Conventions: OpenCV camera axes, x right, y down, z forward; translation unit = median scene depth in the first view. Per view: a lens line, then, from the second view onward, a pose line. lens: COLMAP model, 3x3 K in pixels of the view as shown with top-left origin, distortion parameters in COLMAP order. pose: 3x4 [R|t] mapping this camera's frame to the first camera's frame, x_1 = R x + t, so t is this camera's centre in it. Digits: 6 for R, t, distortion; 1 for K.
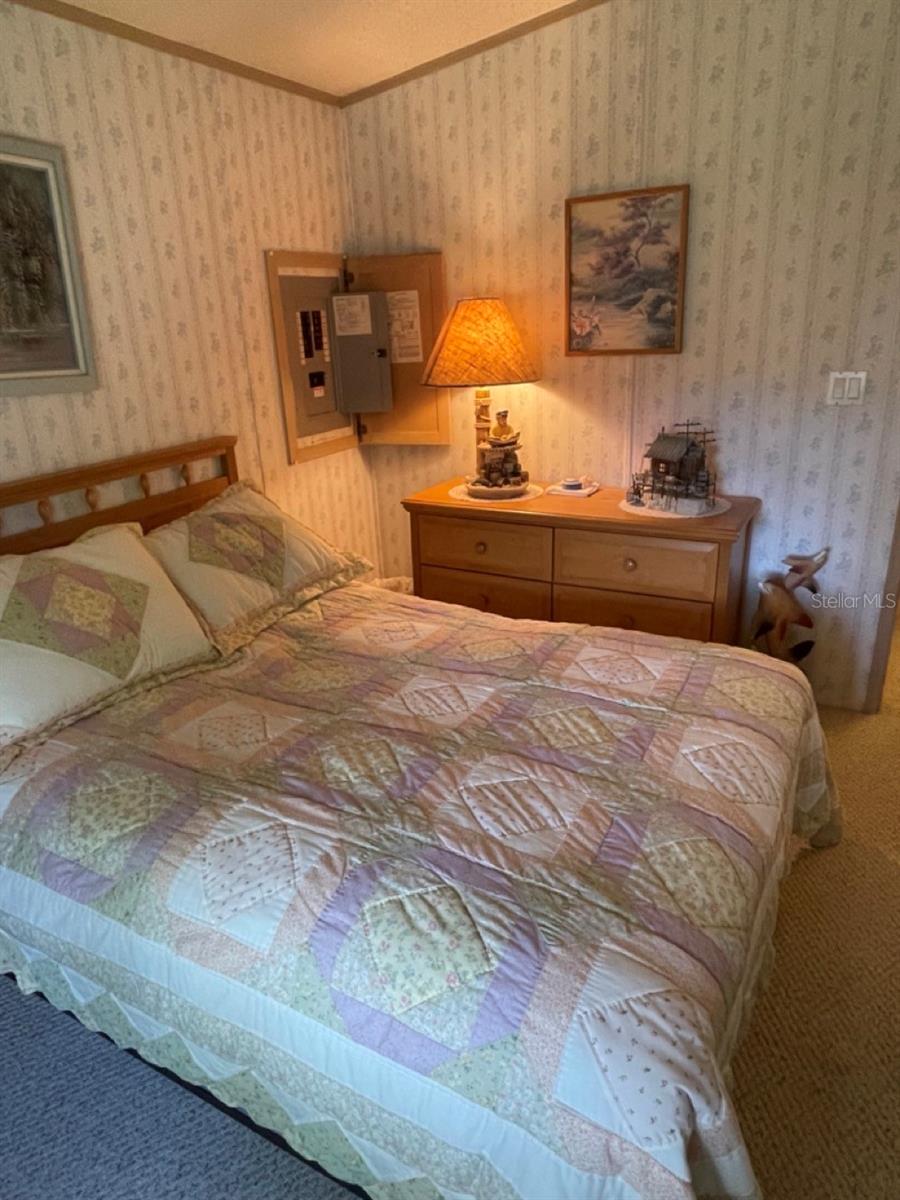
lens RADIAL K [[768.8, 0, 450.0], [0, 768.8, 600.0], [0, 0, 1]] dist [-0.002089, -0.001969]
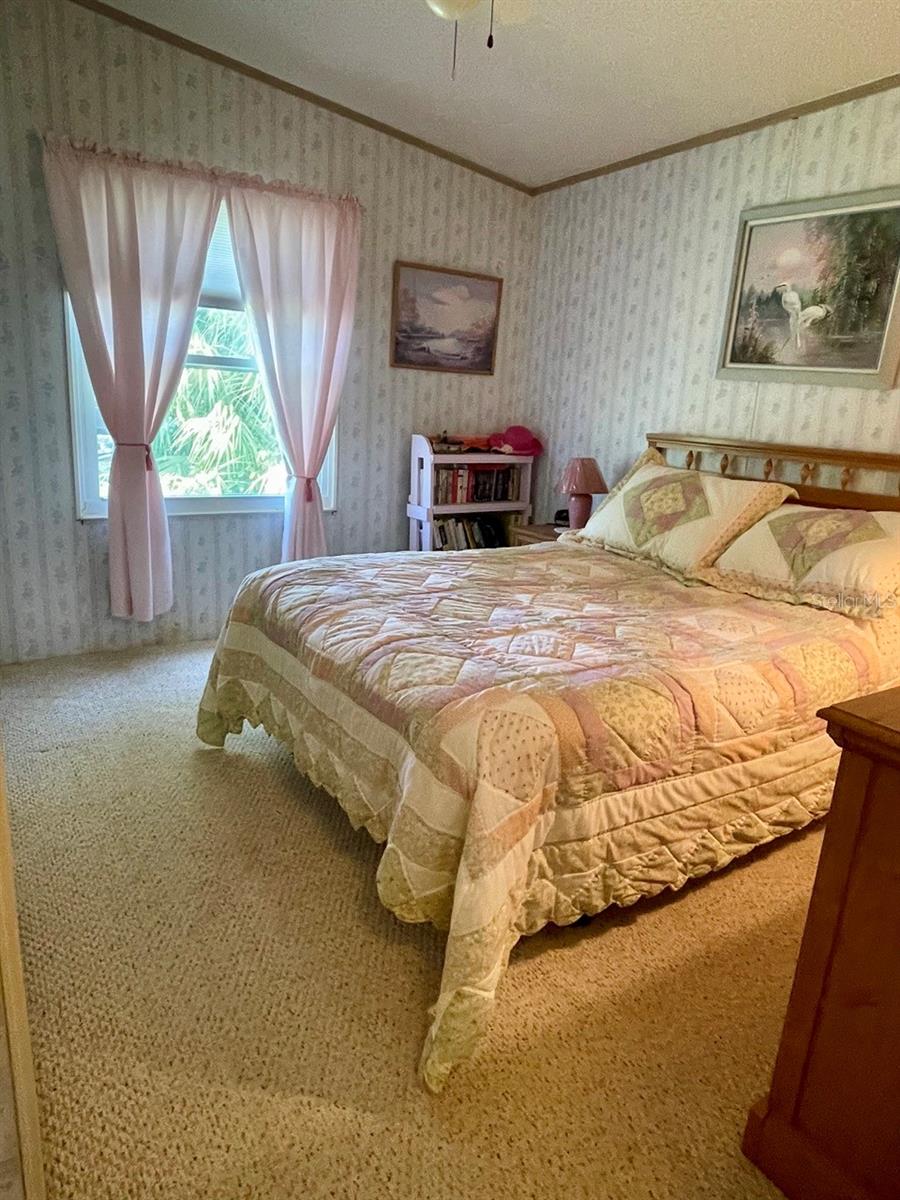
lens RADIAL K [[768.8, 0, 450.0], [0, 768.8, 600.0], [0, 0, 1]] dist [-0.002089, -0.001969]
pose [[-0.459935, 0.251038, -0.851728, 0.982428], [-0.343131, 0.834444, 0.431235, -0.308430], [0.818975, 0.490595, -0.297651, 1.052953]]
